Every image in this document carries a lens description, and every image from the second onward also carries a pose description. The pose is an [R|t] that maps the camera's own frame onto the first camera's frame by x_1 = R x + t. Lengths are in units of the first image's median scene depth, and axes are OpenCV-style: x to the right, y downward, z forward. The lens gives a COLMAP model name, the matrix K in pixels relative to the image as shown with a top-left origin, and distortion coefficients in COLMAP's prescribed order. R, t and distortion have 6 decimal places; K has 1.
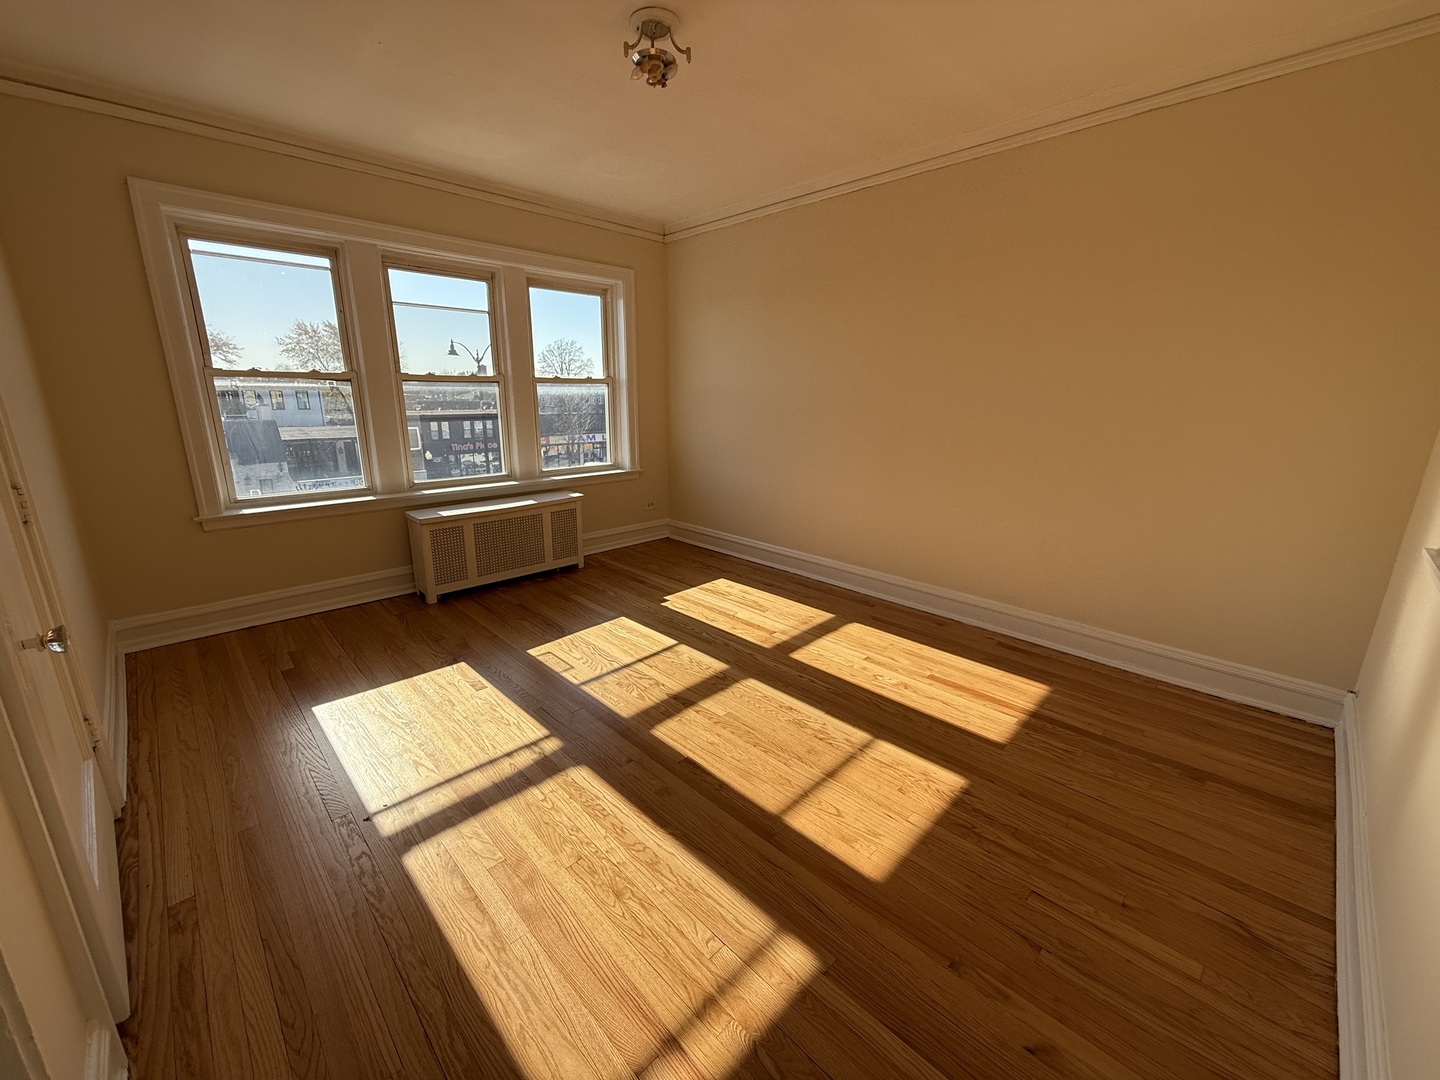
lens RADIAL K [[572.8, 0, 717.8], [0, 572.8, 543.4], [0, 0, 1]] dist [0.001199, -0.000315]
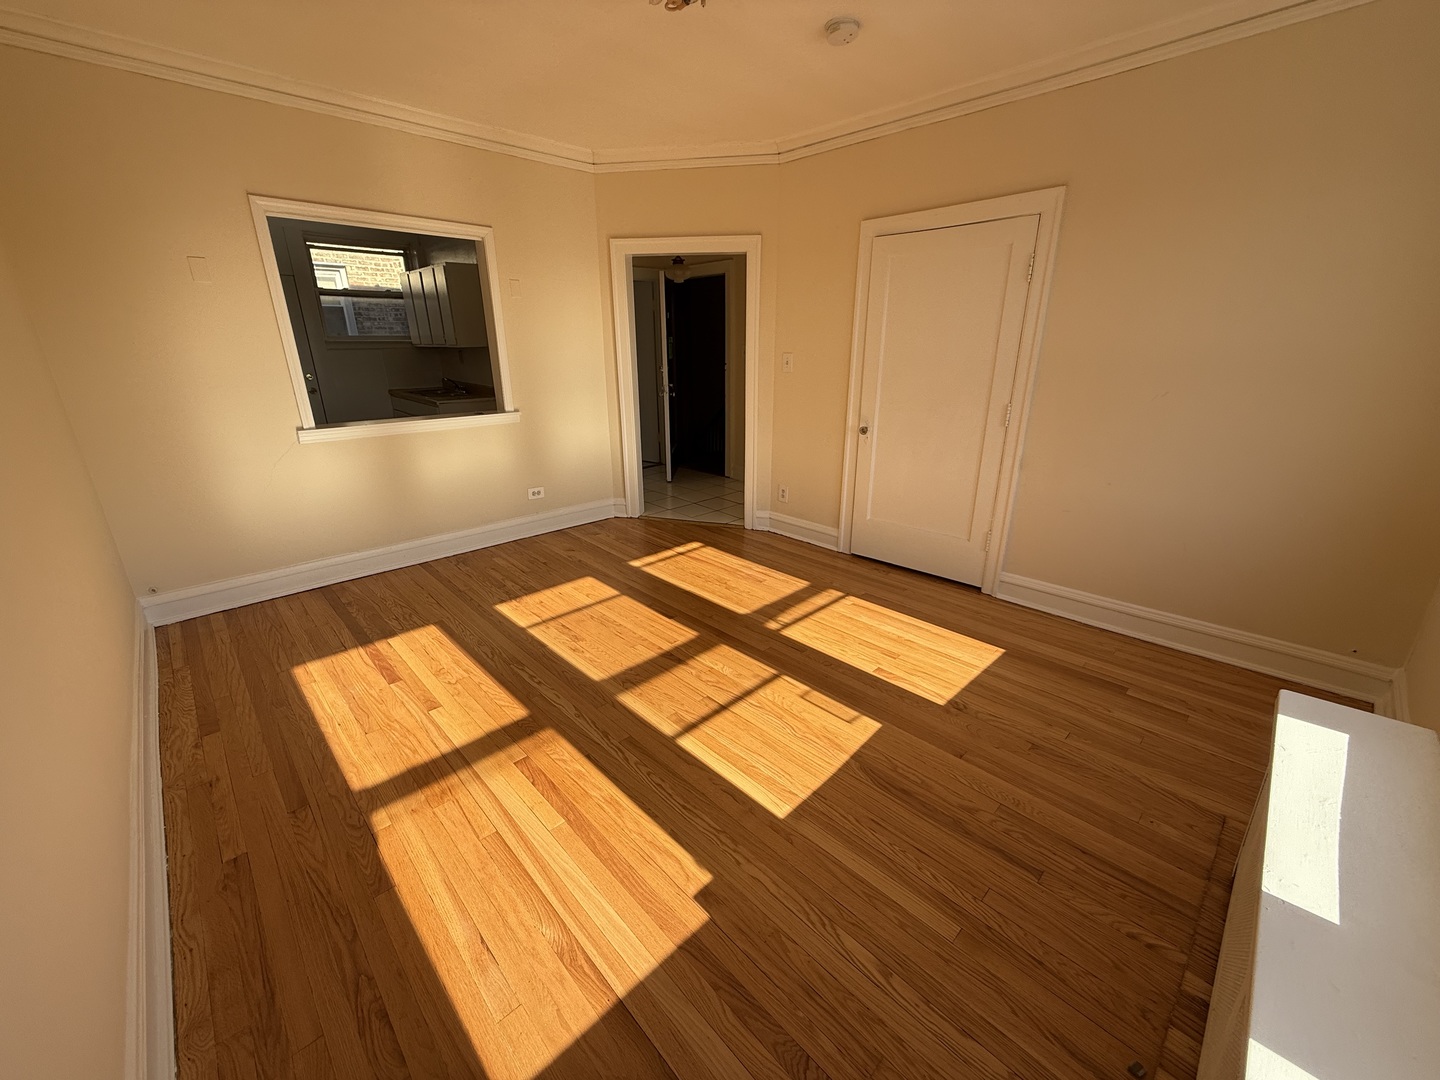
lens RADIAL K [[572.8, 0, 719.0], [0, 572.8, 539.3], [0, 0, 1]] dist [0.001199, -0.000315]
pose [[-0.999963, -0.006946, 0.004997, -0.122696], [-0.002922, 0.826084, 0.563540, -0.404544], [-0.008042, 0.563505, -0.826074, 1.419050]]
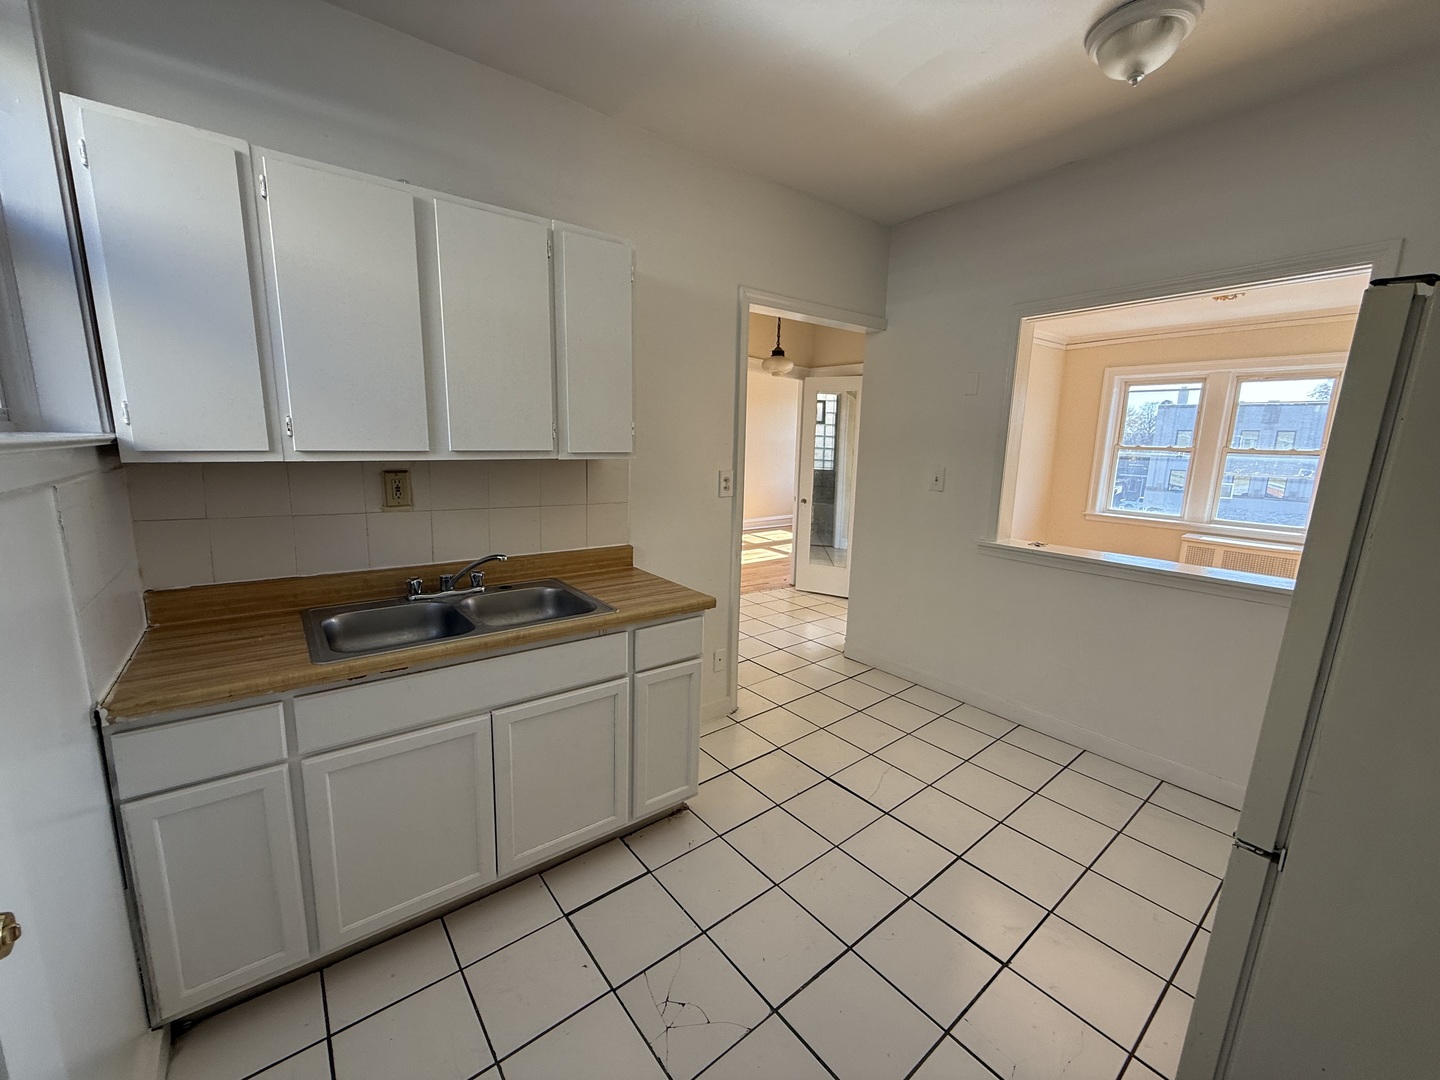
lens RADIAL K [[572.8, 0, 719.5], [0, 572.8, 538.9], [0, 0, 1]] dist [0.001199, -0.000315]
pose [[-0.103003, 0.164065, -0.981057, 1.315488], [-0.279020, 0.941938, 0.186818, 0.027915], [0.954745, 0.292978, -0.051245, -0.169677]]
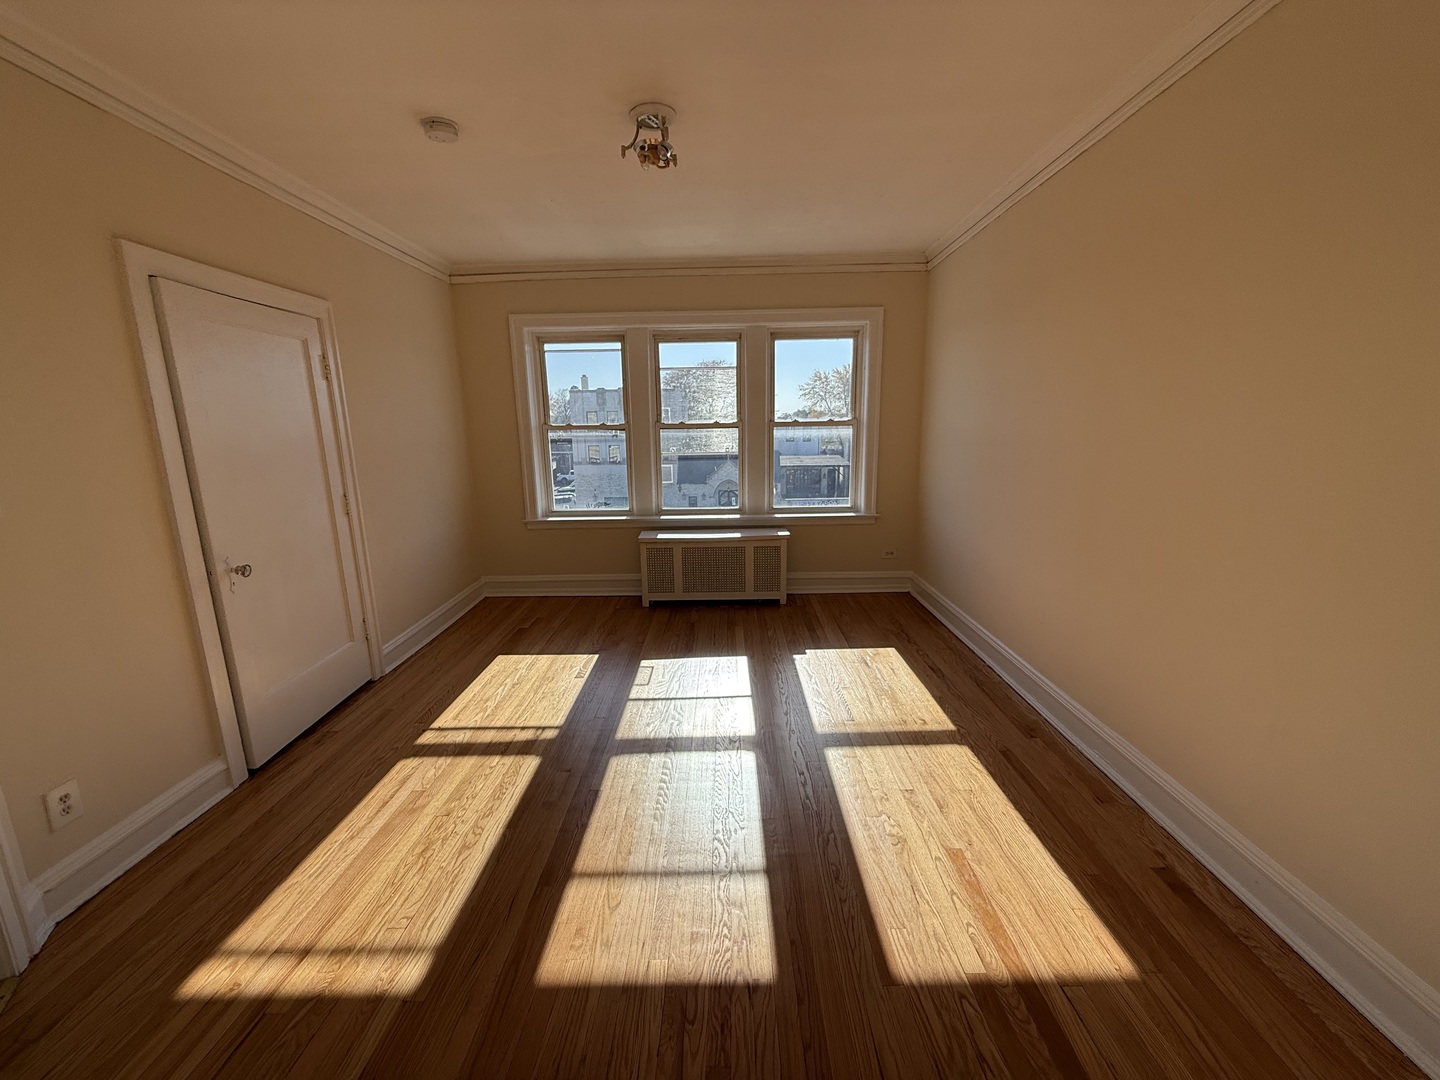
lens RADIAL K [[572.8, 0, 714.9], [0, 572.8, 542.4], [0, 0, 1]] dist [0.001199, -0.000315]
pose [[0.703141, 0.123623, -0.700222, 0.532198], [-0.161285, 0.986832, 0.012266, -0.083185], [0.692517, 0.104311, 0.713820, 0.240428]]
